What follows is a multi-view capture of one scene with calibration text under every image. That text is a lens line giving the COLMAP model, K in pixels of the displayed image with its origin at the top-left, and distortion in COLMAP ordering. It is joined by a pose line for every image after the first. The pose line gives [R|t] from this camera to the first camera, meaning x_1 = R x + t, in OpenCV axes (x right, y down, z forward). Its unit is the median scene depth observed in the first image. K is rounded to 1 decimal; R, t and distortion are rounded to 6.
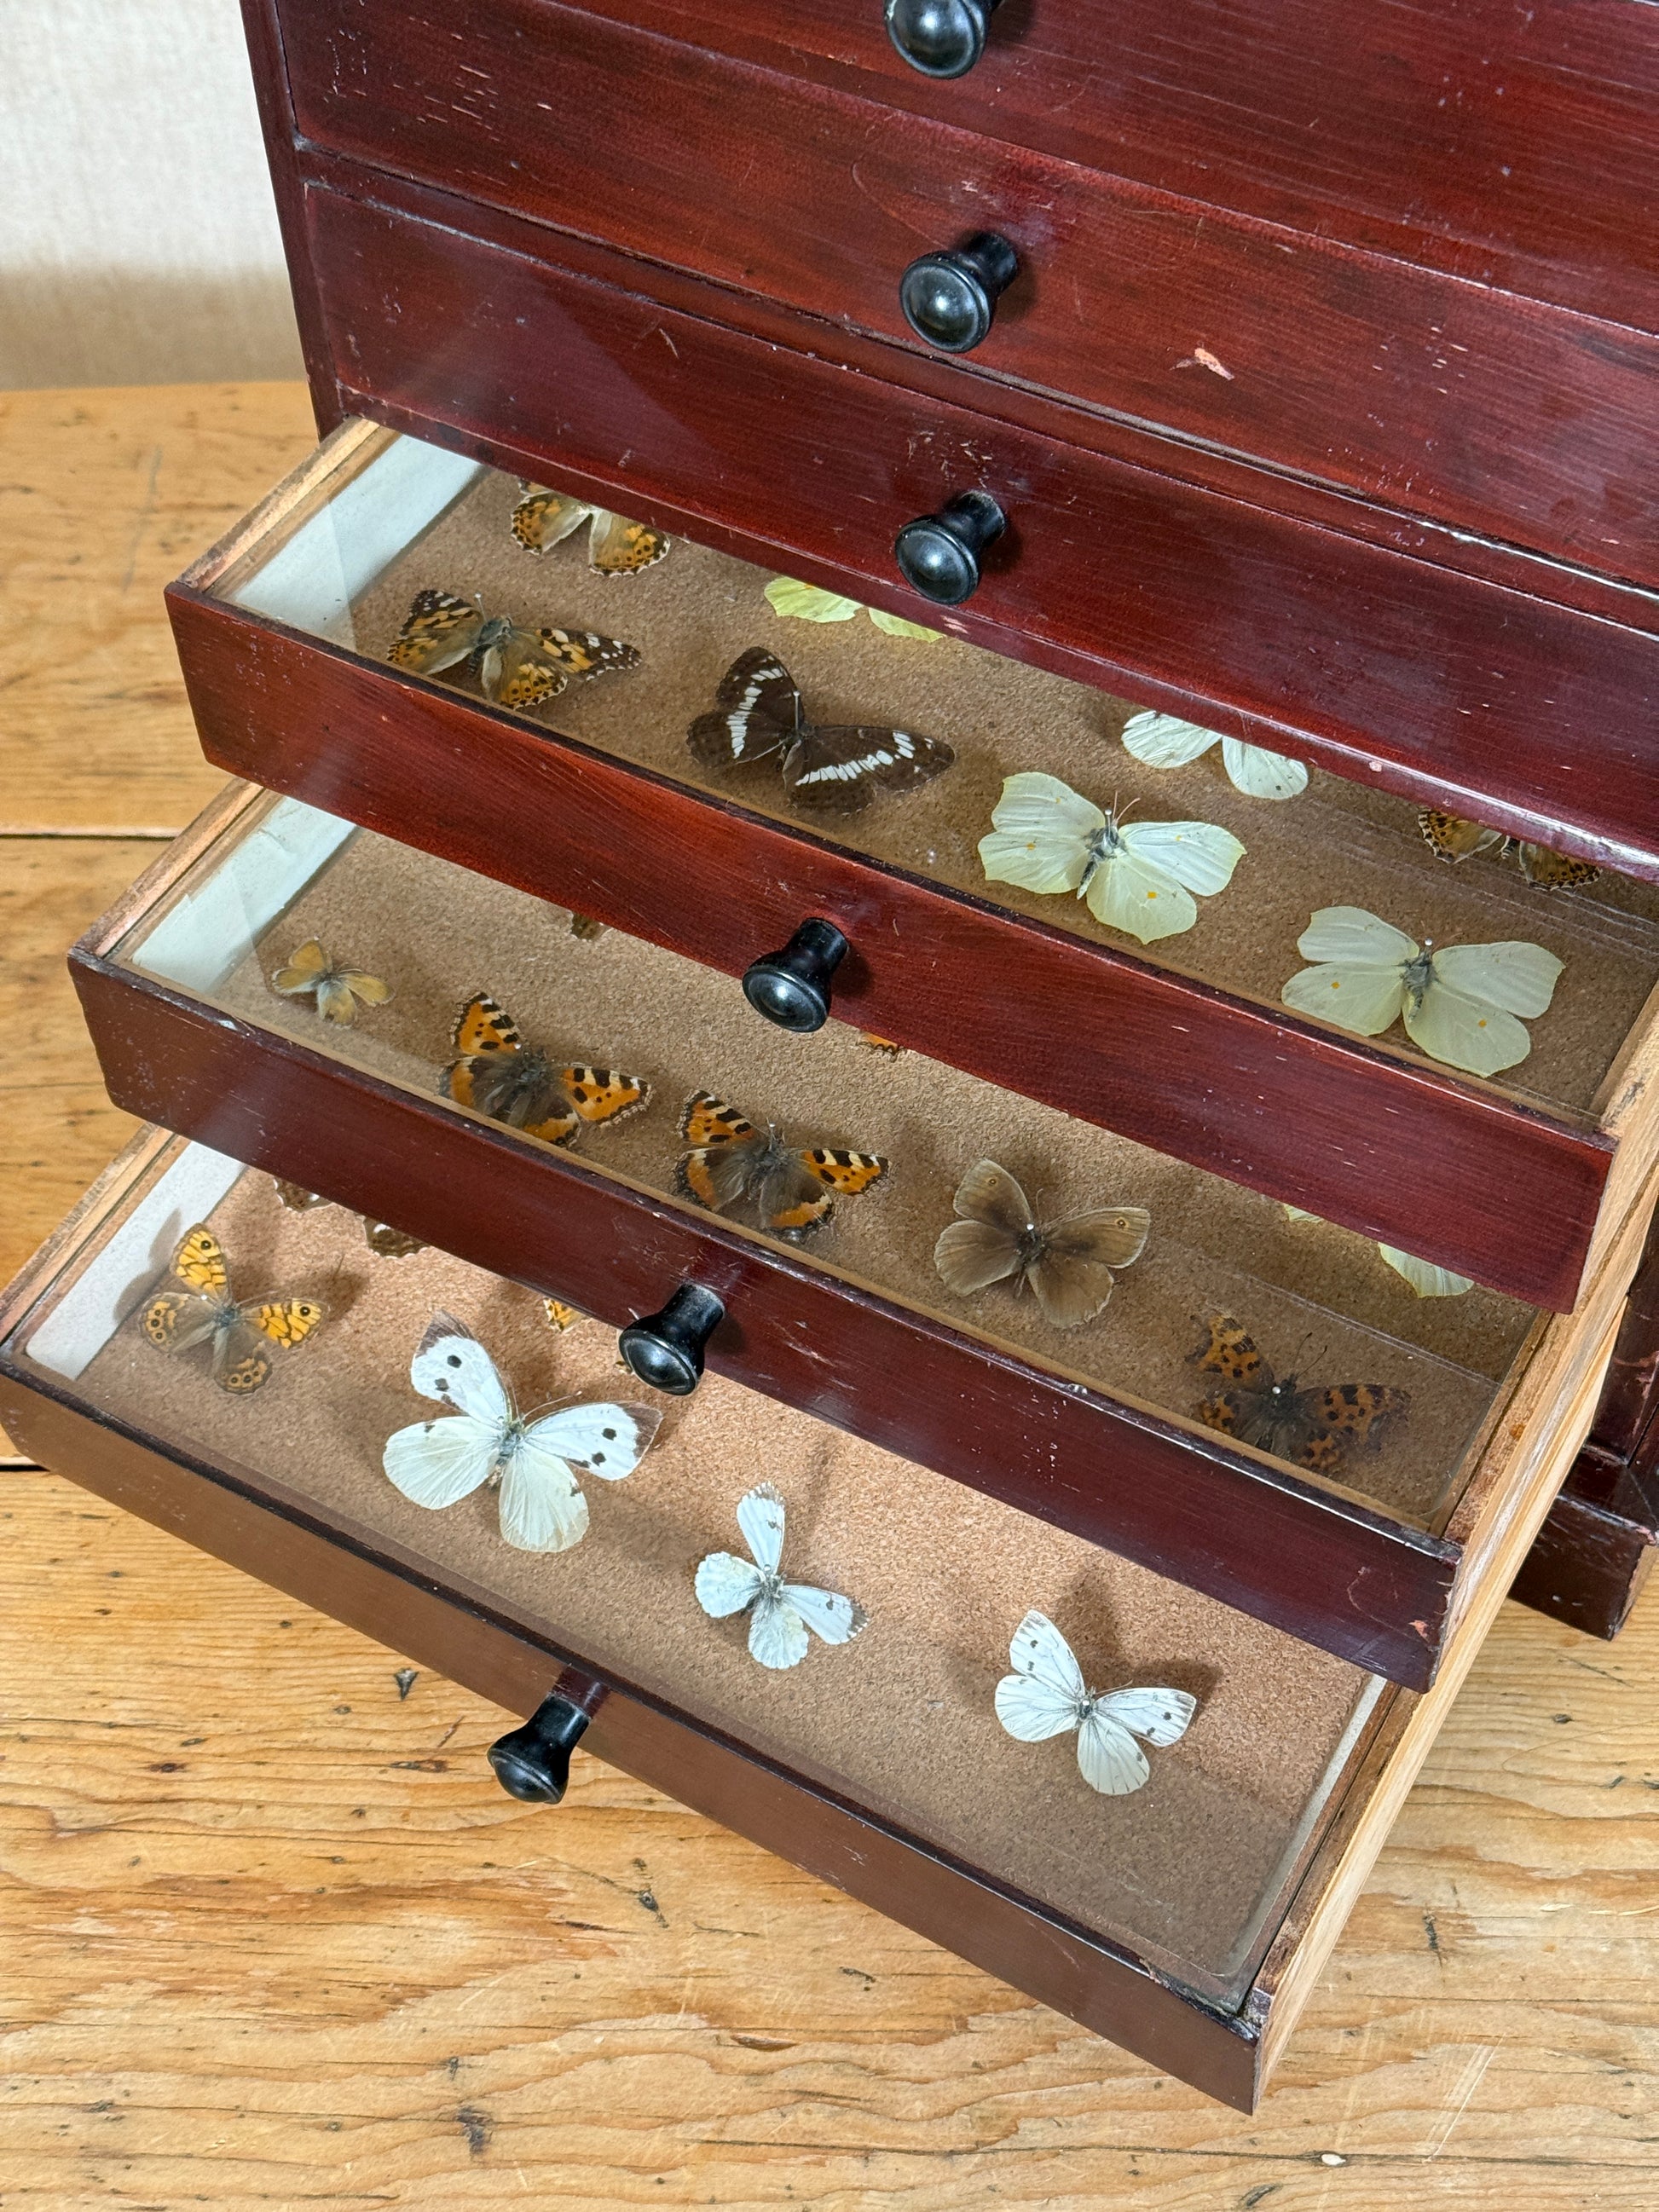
lens RADIAL K [[3096.2, 0, 829.5], [0, 3096.2, 1106.0], [0, 0, 1]] dist [0.186364, -0.456328]
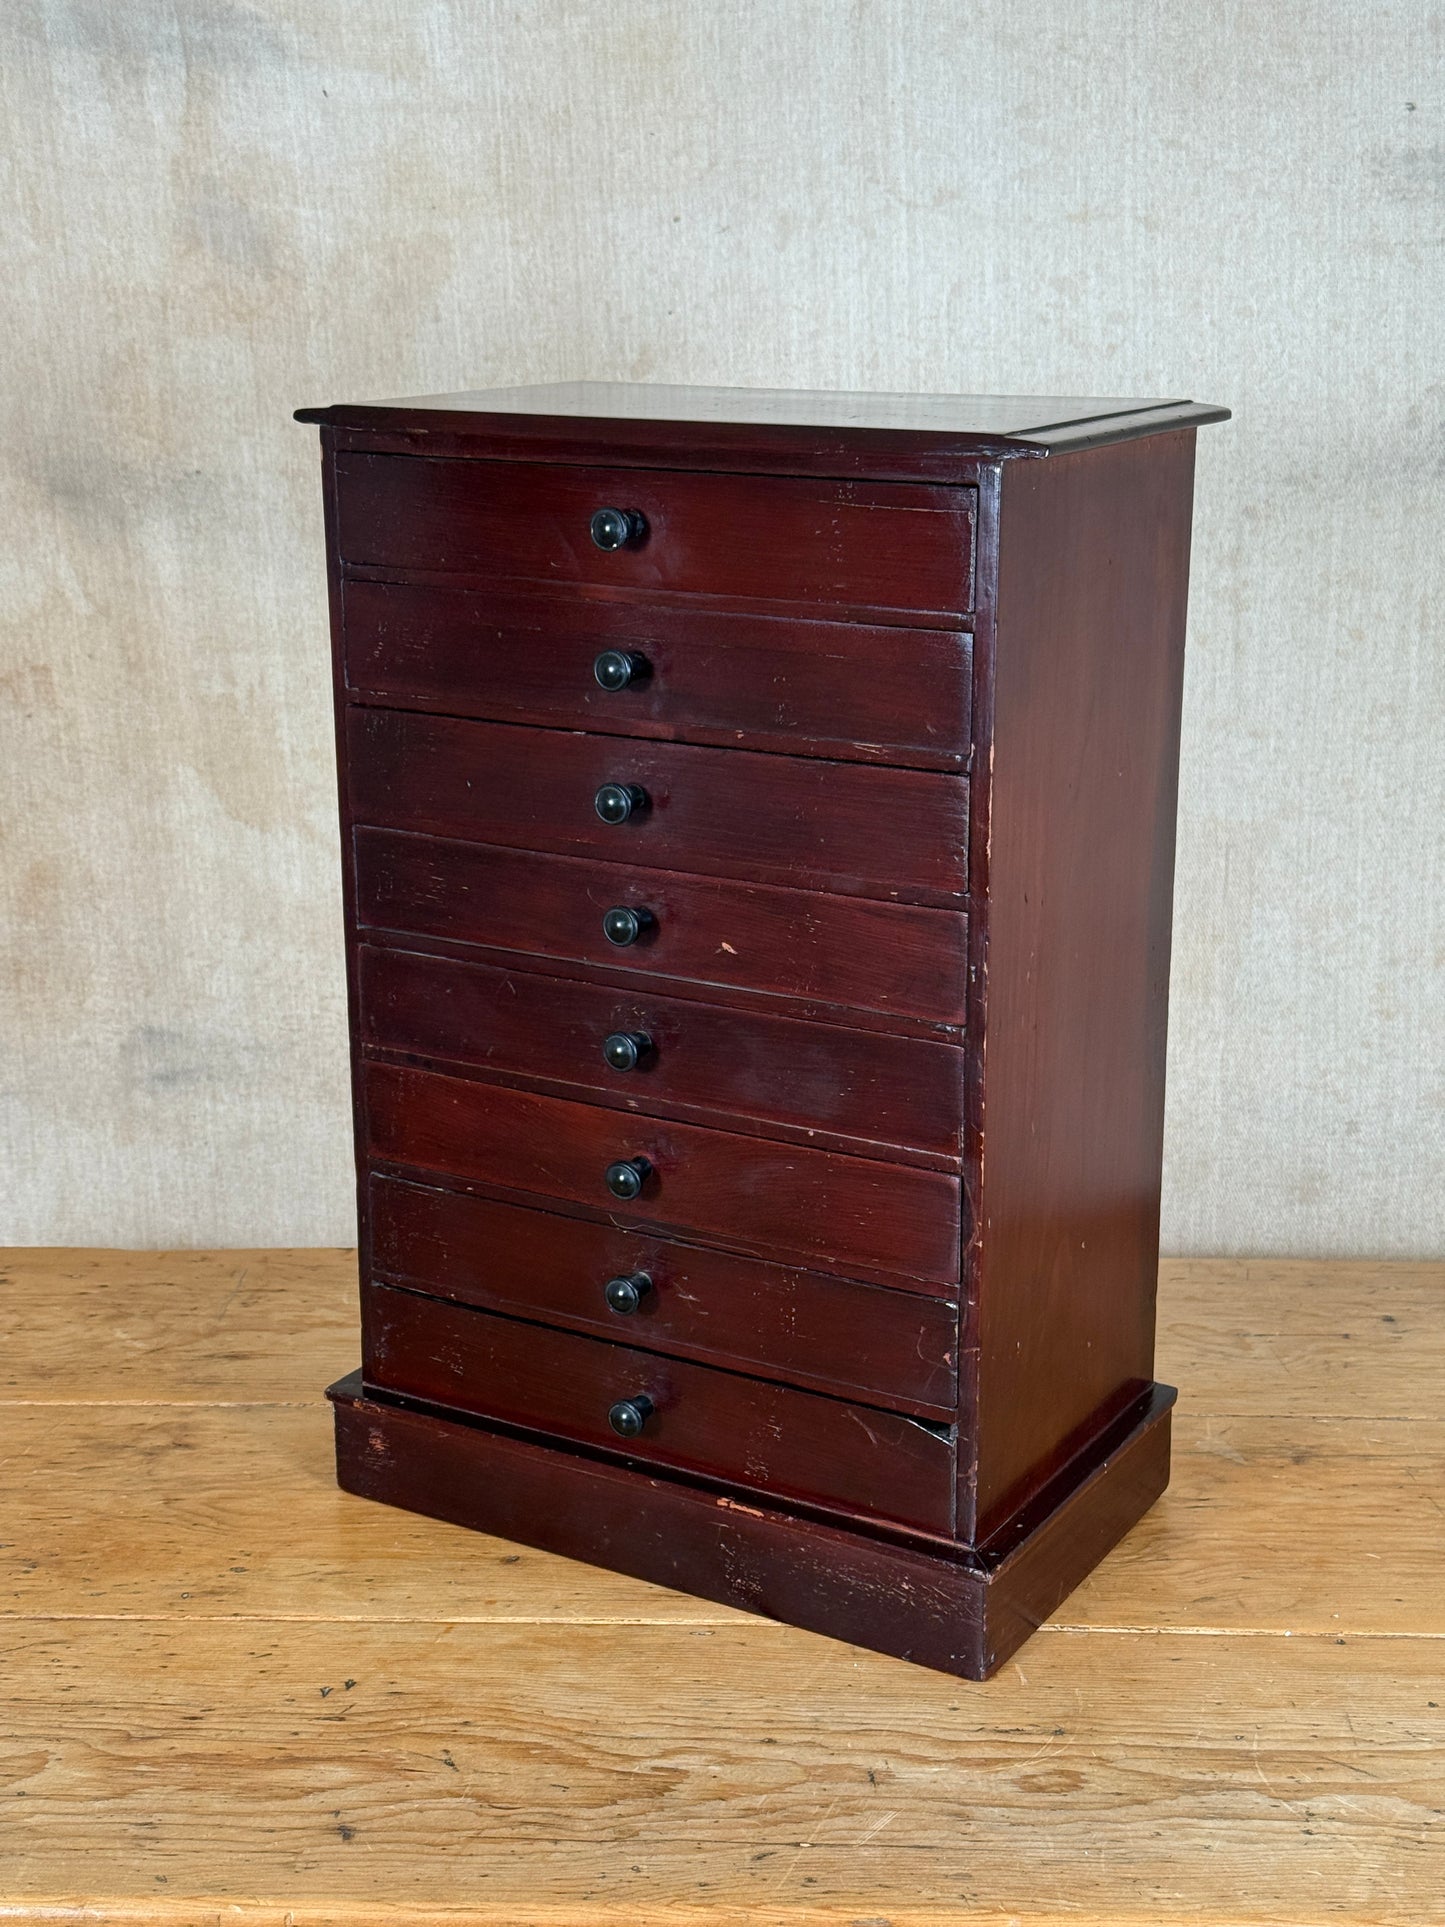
lens RADIAL K [[2650.9, 0, 721.5], [0, 2650.9, 977.5], [0, 0, 1]] dist [0.204867, -0.512060]
pose [[0.999792, 0.017552, -0.010362, 0.113210], [-0.020364, 0.838072, -0.545179, 0.745148], [-0.000885, 0.545277, 0.838256, -0.591750]]
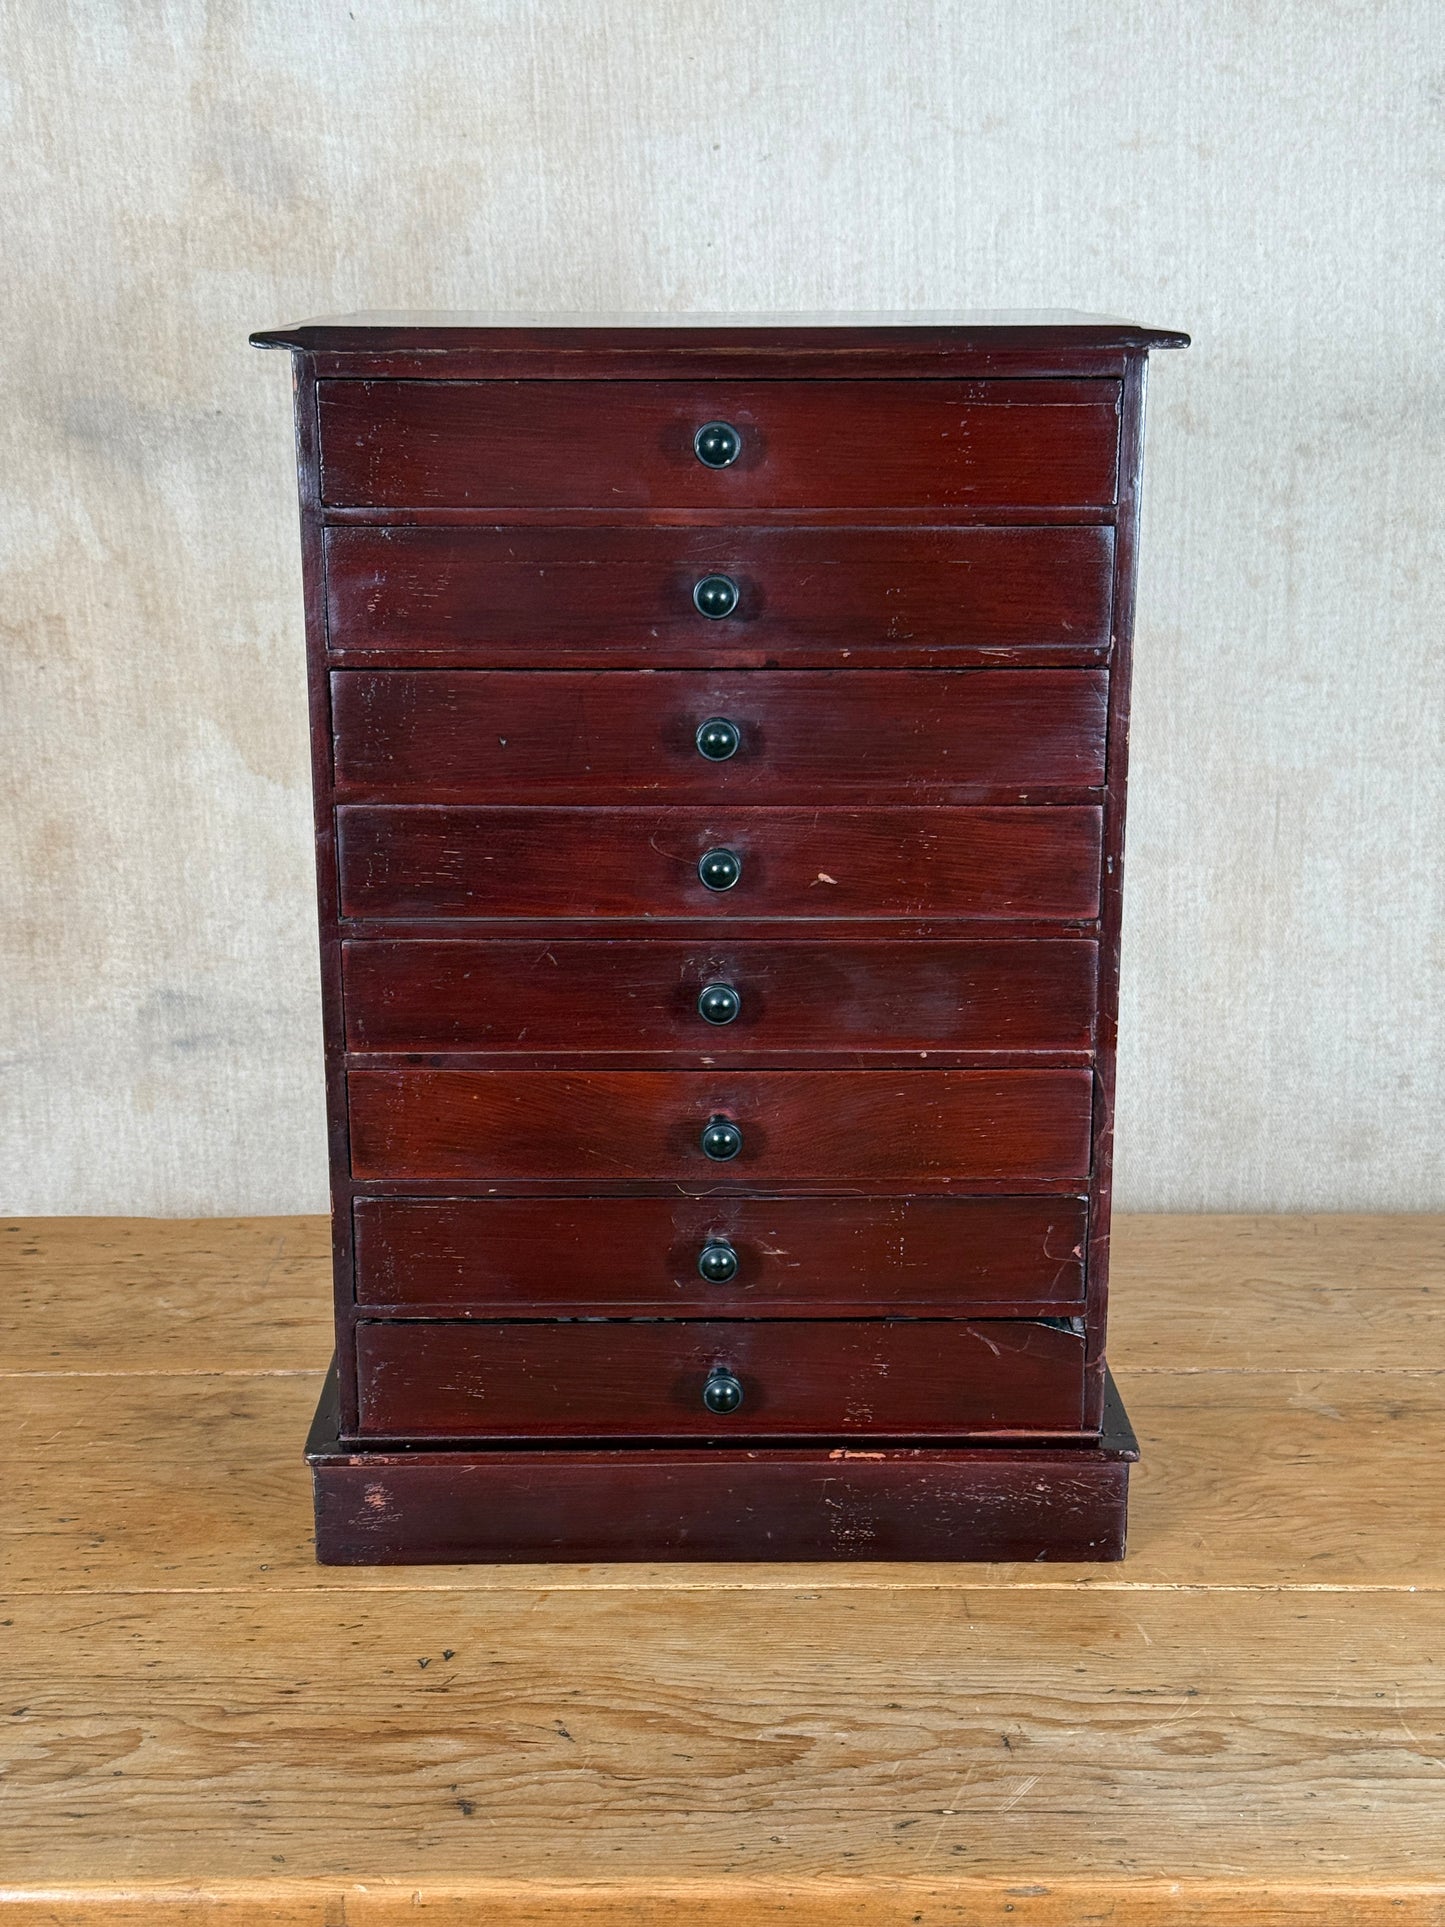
lens RADIAL K [[2653.8, 0, 718.5], [0, 2653.8, 984.8], [0, 0, 1]] dist [0.204935, -0.516848]
pose [[0.999749, 0.008424, 0.020769, -0.005998], [0.004138, 0.841359, -0.540460, 0.736500], [-0.022027, 0.540411, 0.841113, -0.514661]]
